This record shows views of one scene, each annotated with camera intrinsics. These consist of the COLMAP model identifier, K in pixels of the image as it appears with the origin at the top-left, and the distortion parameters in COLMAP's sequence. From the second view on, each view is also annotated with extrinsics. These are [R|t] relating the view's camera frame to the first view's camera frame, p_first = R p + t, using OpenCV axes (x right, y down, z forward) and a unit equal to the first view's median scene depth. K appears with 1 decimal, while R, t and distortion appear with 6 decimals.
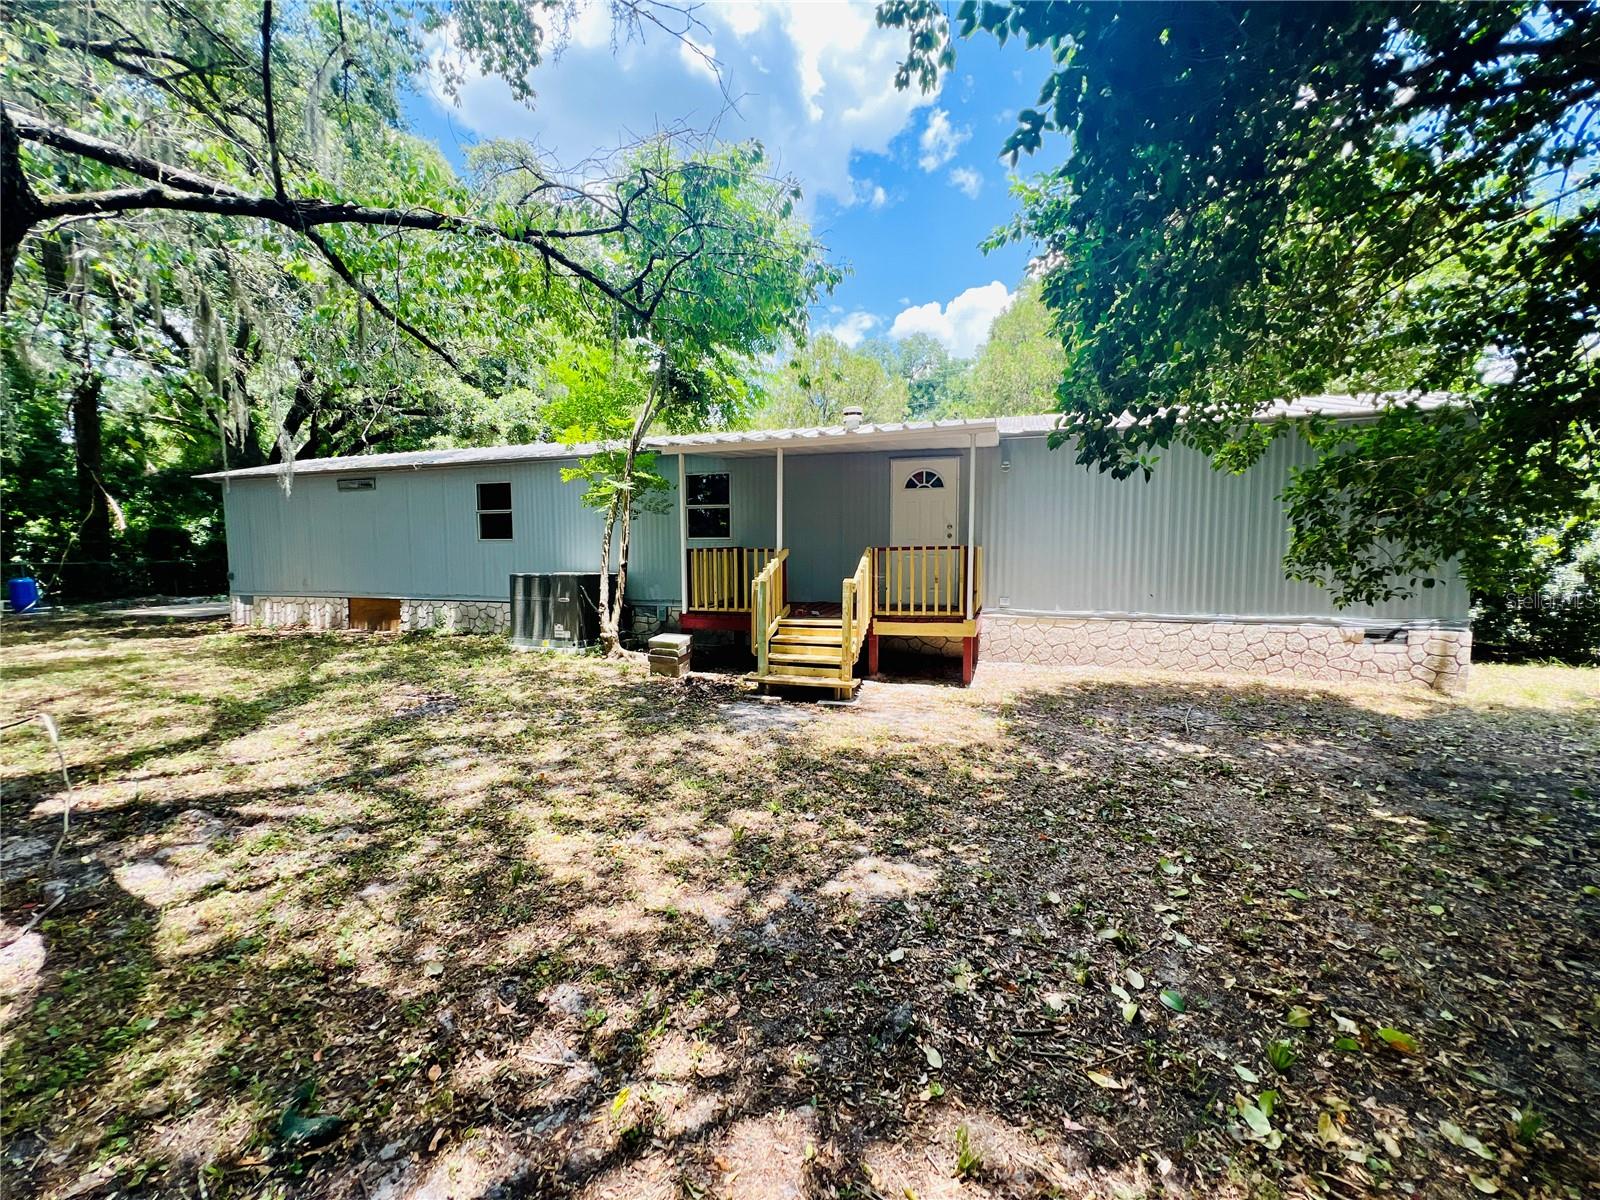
lens RADIAL K [[643.8, 0, 803.7], [0, 643.8, 606.4], [0, 0, 1]] dist [-0.000342, -0.000012]
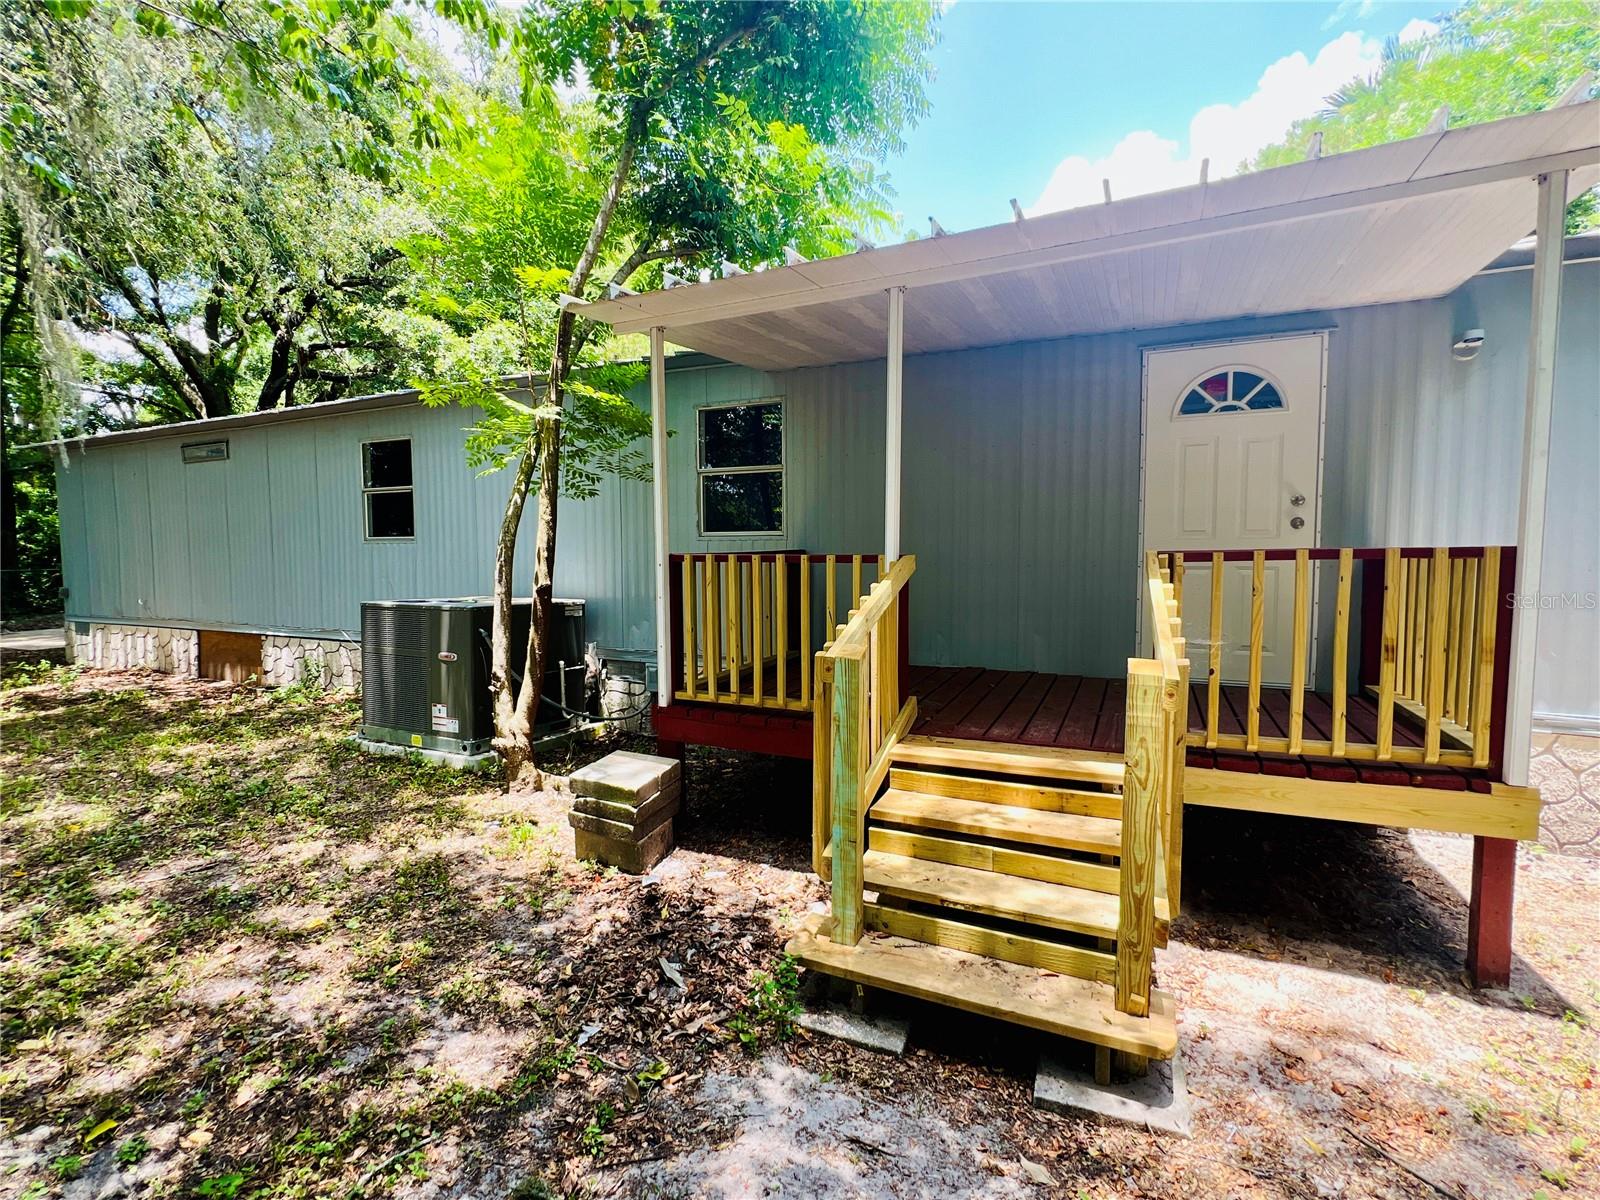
lens RADIAL K [[737.2, 0, 797.4], [0, 737.2, 601.7], [0, 0, 1]] dist [-0.003776, 0.000060]
pose [[0.991568, 0.007874, -0.129351, -0.033129], [-0.010585, 0.999738, -0.020286, -0.047272], [0.129158, 0.021484, 0.991391, 0.504536]]
